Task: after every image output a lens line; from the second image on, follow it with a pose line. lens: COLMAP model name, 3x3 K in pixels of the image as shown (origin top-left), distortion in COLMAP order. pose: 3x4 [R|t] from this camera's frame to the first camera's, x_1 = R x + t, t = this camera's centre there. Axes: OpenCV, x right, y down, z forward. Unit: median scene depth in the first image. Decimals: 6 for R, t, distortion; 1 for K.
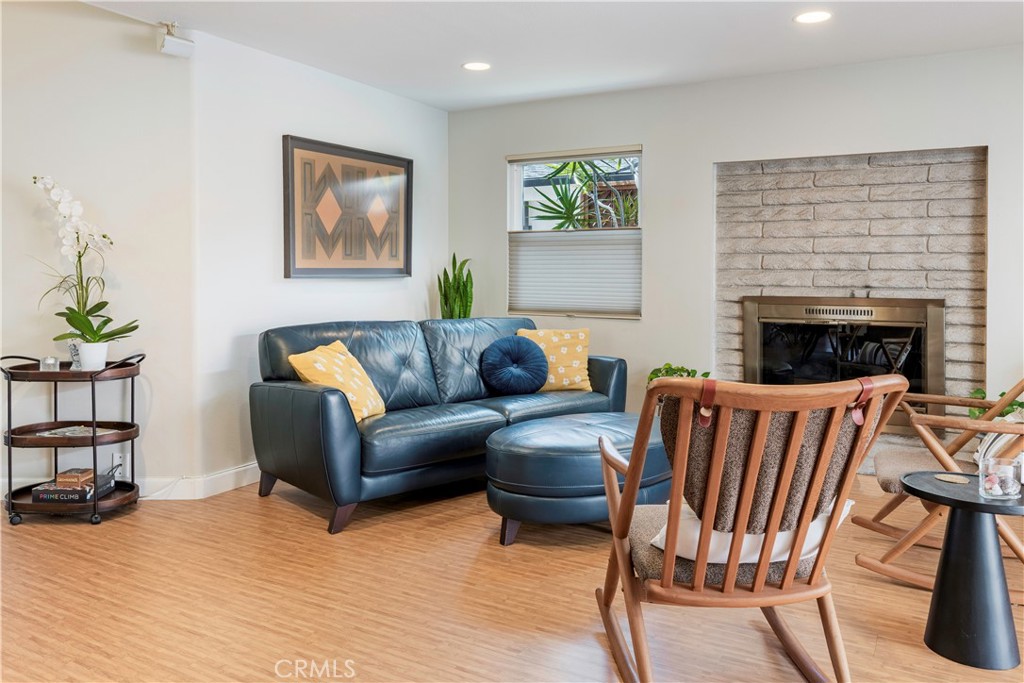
lens RADIAL K [[778.7, 0, 490.1], [0, 778.7, 271.8], [0, 0, 1]] dist [-0.000433, -0.001424]
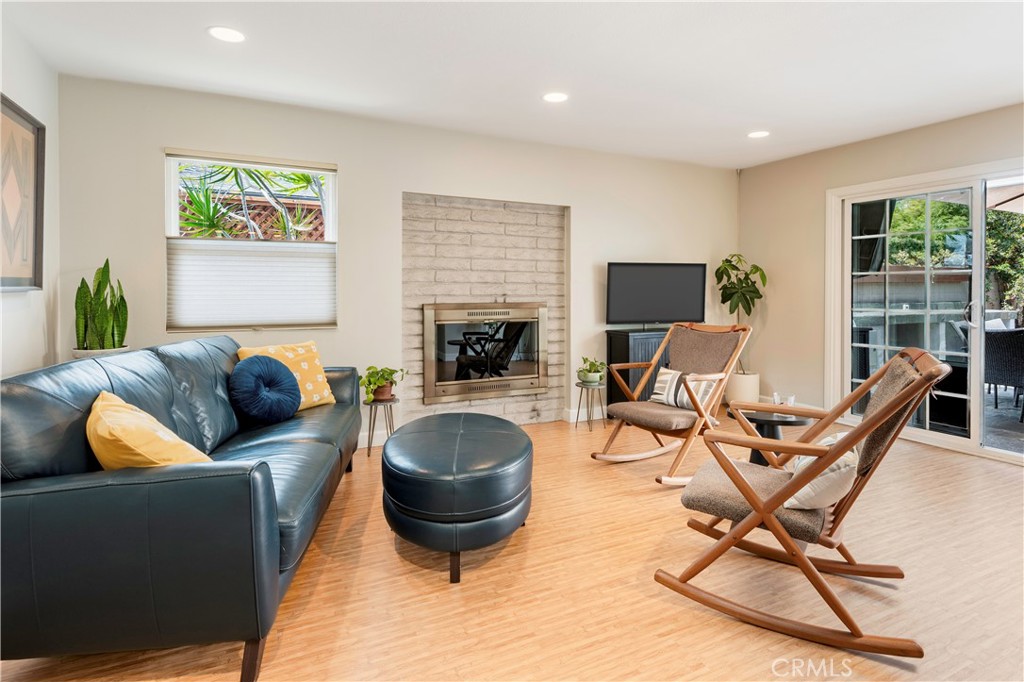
lens RADIAL K [[553.5, 0, 524.5], [0, 553.5, 298.3], [0, 0, 1]] dist [0.000920, -0.001242]
pose [[0.530586, -0.019741, 0.847401, -0.345018], [-0.001749, 0.999701, 0.024384, 0.000565], [-0.847629, -0.014420, 0.530393, 0.419976]]
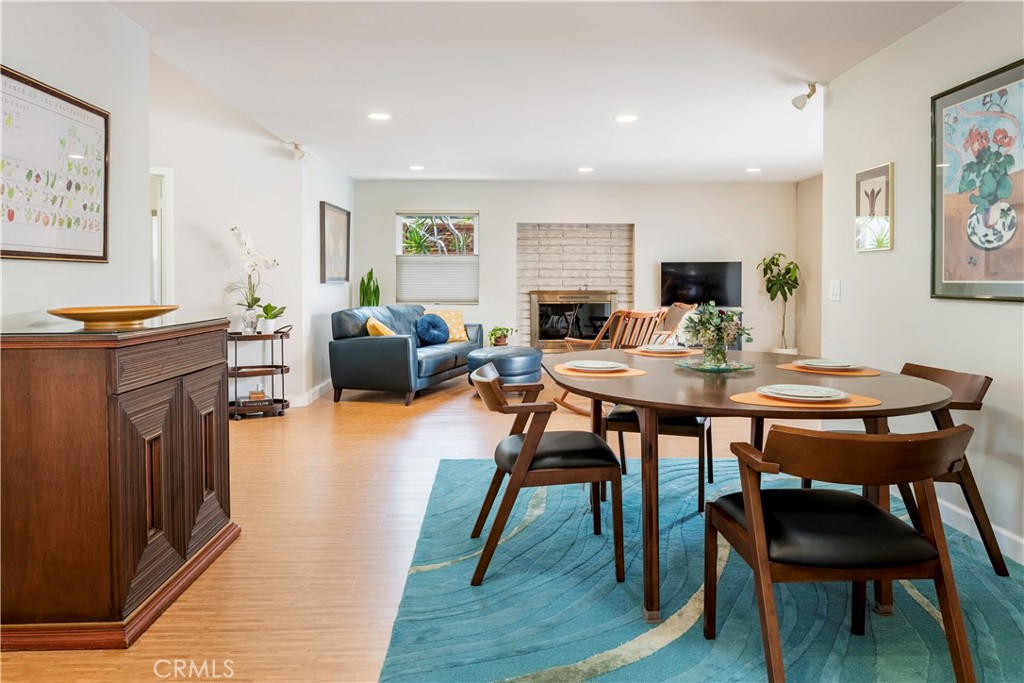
lens RADIAL K [[731.6, 0, 520.1], [0, 731.6, 295.6], [0, 0, 1]] dist [-0.039438, -0.003185]
pose [[0.844278, -0.017171, 0.535630, -0.730067], [0.004445, 0.999677, 0.025040, -0.003787], [-0.535886, -0.018760, 0.844082, -0.588551]]
